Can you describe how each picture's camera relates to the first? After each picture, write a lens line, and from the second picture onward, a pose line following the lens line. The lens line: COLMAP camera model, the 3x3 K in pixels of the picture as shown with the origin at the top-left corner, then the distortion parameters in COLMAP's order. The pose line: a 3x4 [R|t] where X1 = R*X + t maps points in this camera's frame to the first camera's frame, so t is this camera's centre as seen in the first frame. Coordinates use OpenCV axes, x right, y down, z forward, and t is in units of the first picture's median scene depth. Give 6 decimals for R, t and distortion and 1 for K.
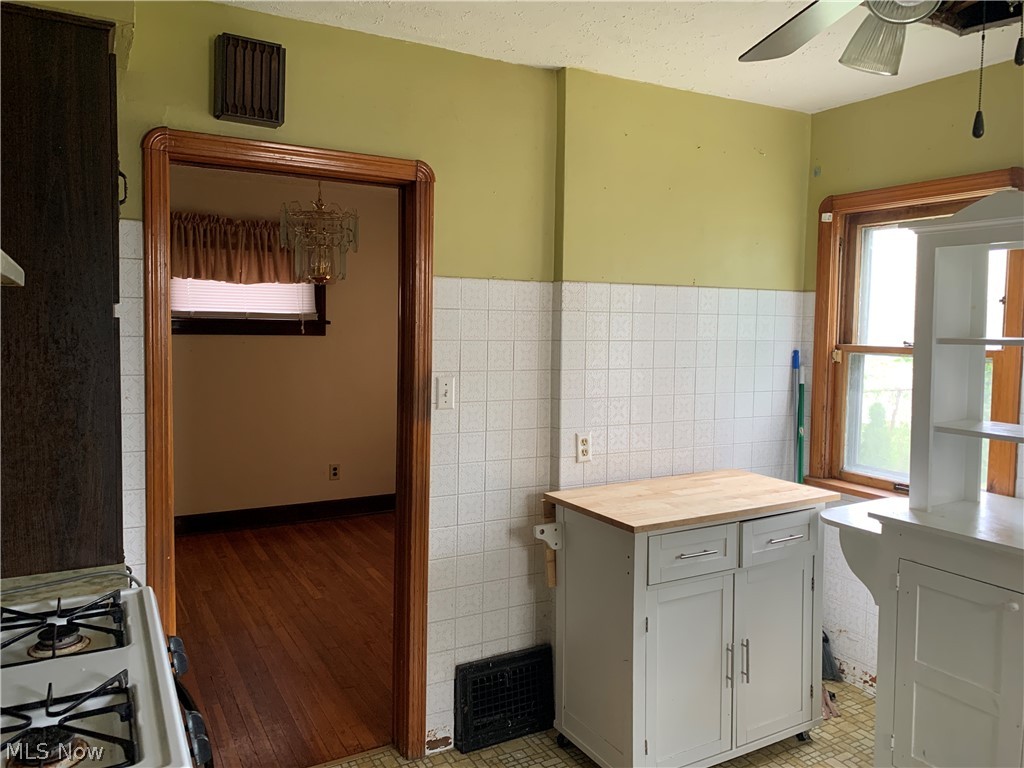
lens RADIAL K [[767.7, 0, 527.8], [0, 767.7, 364.6], [0, 0, 1]] dist [0.046934, -0.062487]
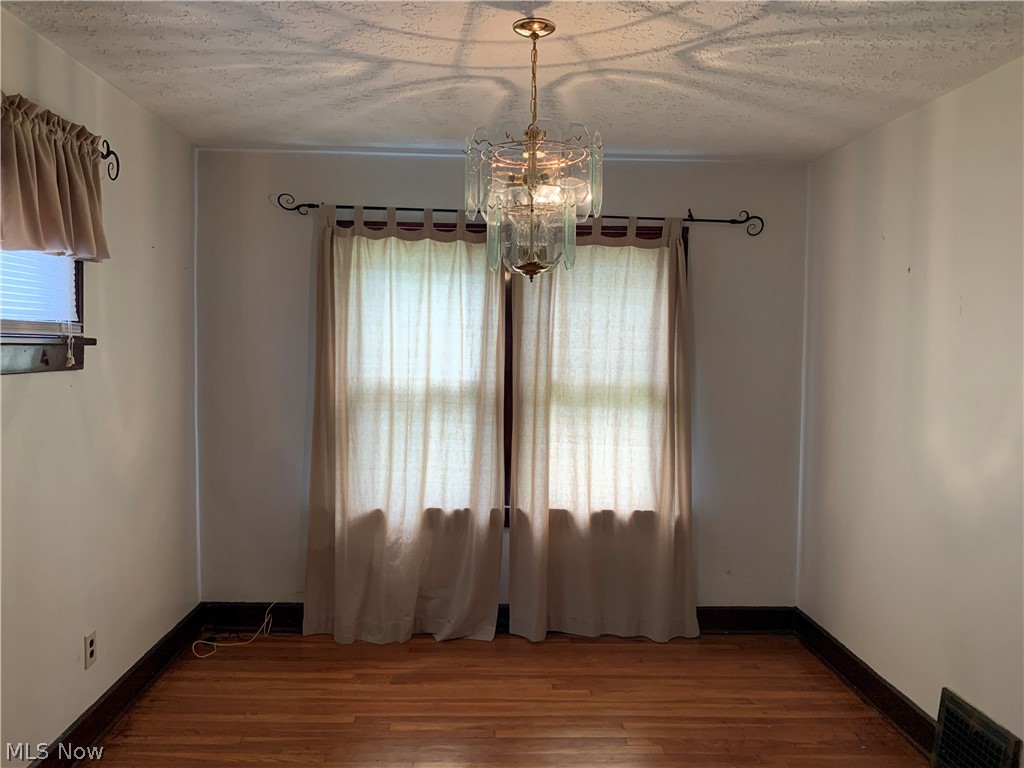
lens RADIAL K [[793.1, 0, 514.9], [0, 793.1, 371.6], [0, 0, 1]] dist [0.010675, 0.004245]
pose [[0.474103, -0.042843, 0.879426, -0.573989], [0.039441, 0.998846, 0.027398, -0.039551], [-0.879585, 0.021696, 0.475246, 0.538388]]
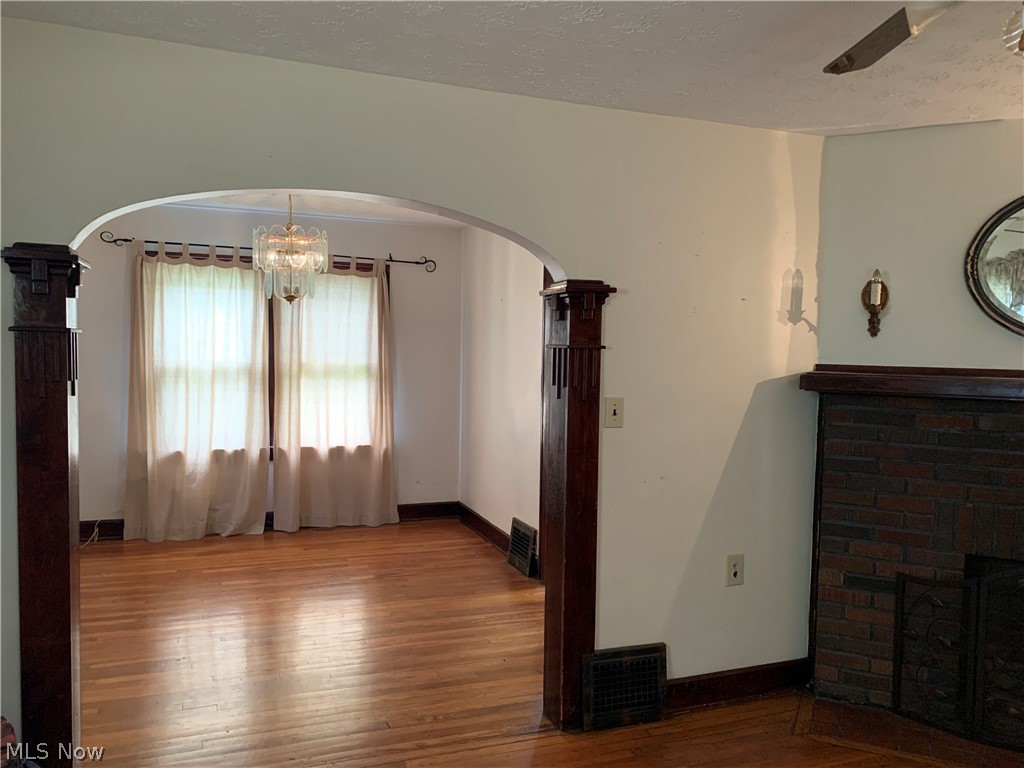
lens RADIAL K [[774.3, 0, 512.0], [0, 774.3, 384.0], [0, 0, 1]] dist [0.011694, -0.012346]
pose [[0.178128, -0.069990, 0.981515, -0.927332], [0.032570, 0.997340, 0.065208, -0.040463], [-0.983468, 0.020353, 0.179934, 0.372661]]
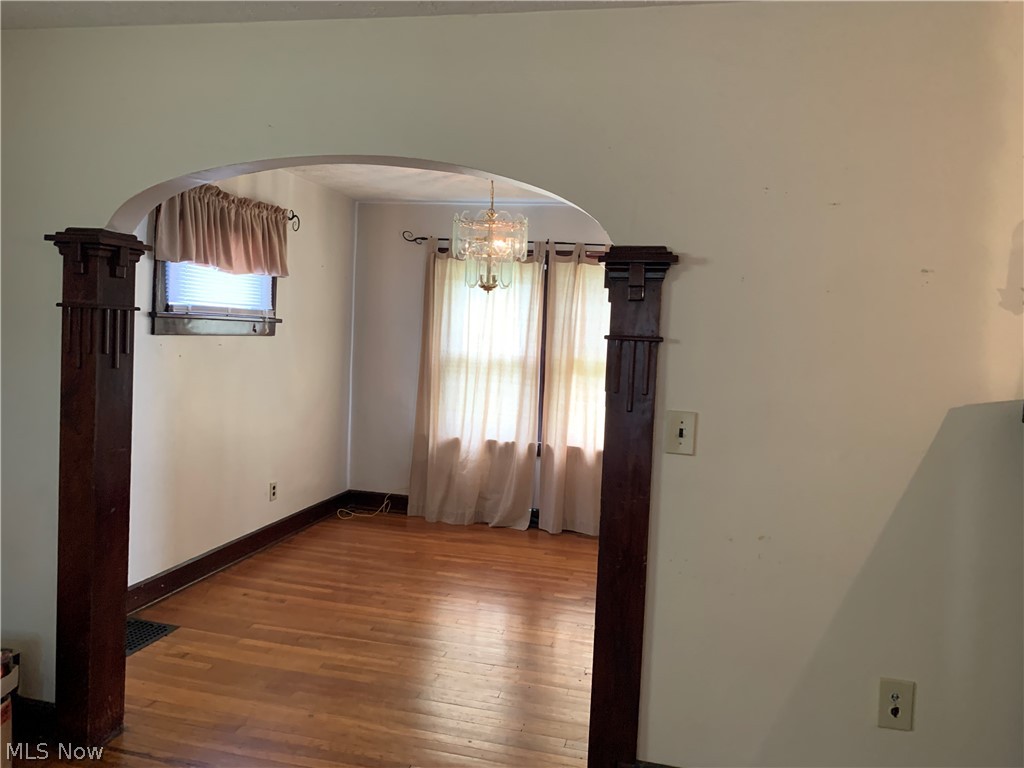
lens RADIAL K [[767.7, 0, 527.8], [0, 767.7, 364.6], [0, 0, 1]] dist [0.046934, -0.062487]
pose [[0.676992, -0.017875, 0.735773, -0.718146], [0.000943, 0.999725, 0.023419, -0.025460], [-0.735989, -0.015161, 0.676823, 0.201683]]
